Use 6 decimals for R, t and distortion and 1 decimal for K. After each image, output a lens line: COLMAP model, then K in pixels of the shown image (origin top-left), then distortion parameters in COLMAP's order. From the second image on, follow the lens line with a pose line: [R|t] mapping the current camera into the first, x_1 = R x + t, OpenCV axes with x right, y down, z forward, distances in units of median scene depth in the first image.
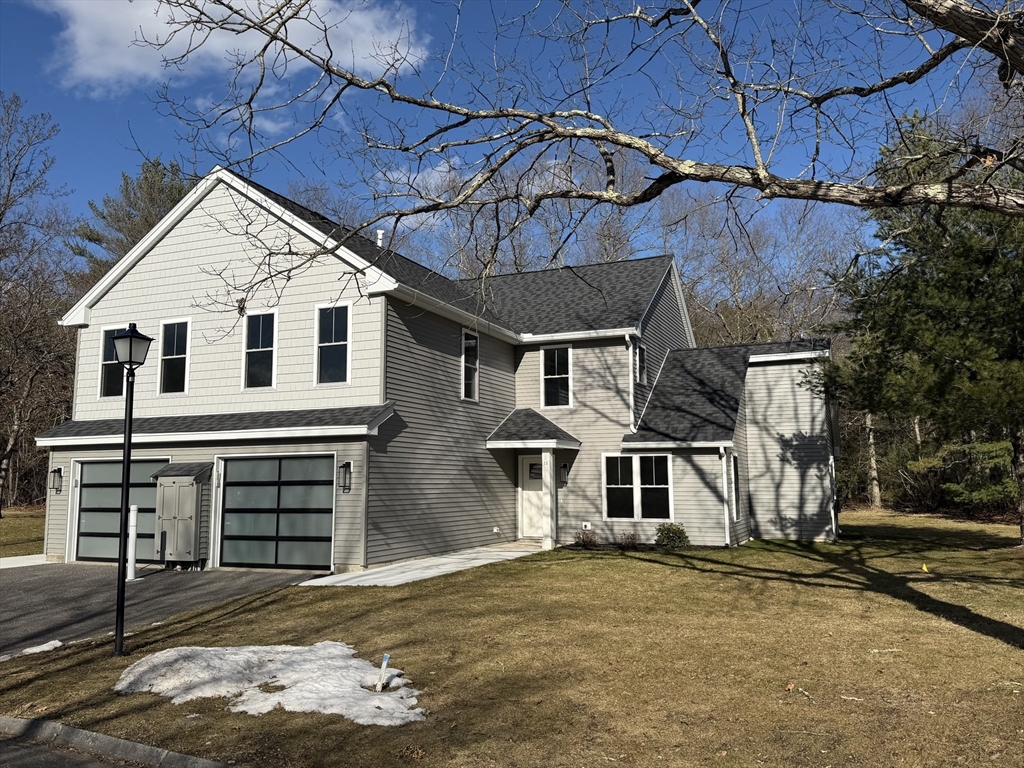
lens RADIAL K [[829.6, 0, 518.8], [0, 829.6, 377.2], [0, 0, 1]] dist [0.089464, -0.177046]
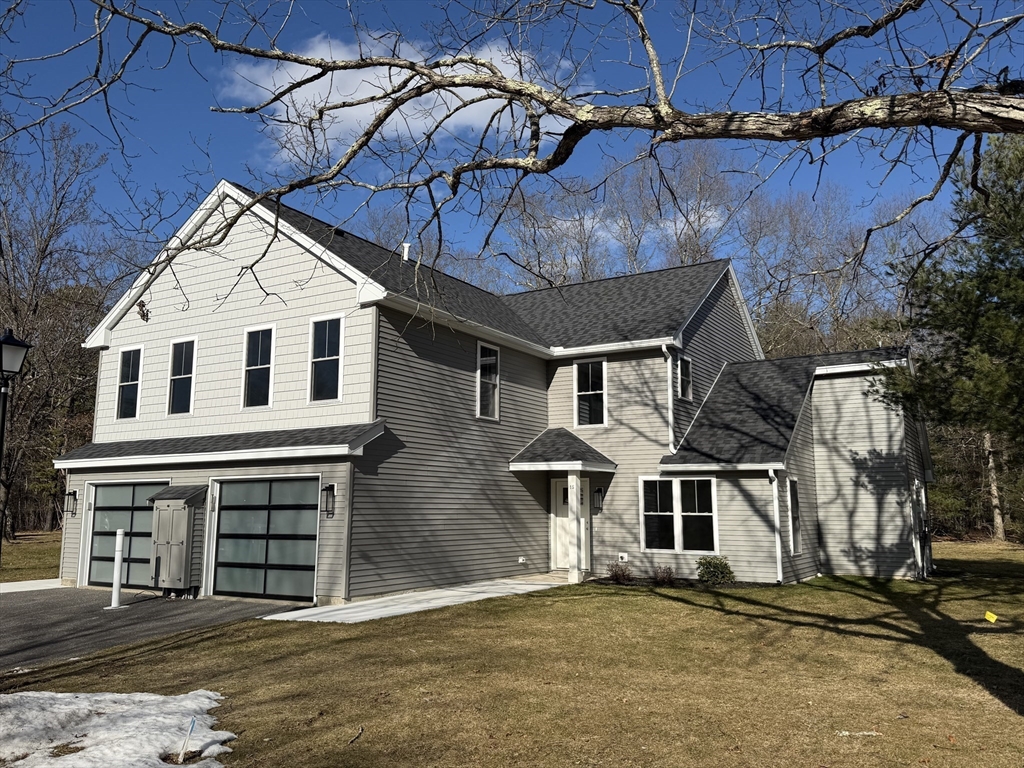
lens RADIAL K [[829.6, 0, 511.4], [0, 829.6, 374.6], [0, 0, 1]] dist [0.089464, -0.177046]
pose [[0.989391, -0.017123, -0.144262, 0.109284], [0.012164, 0.999307, -0.035183, 0.012436], [0.144765, 0.033055, 0.988914, 0.091230]]
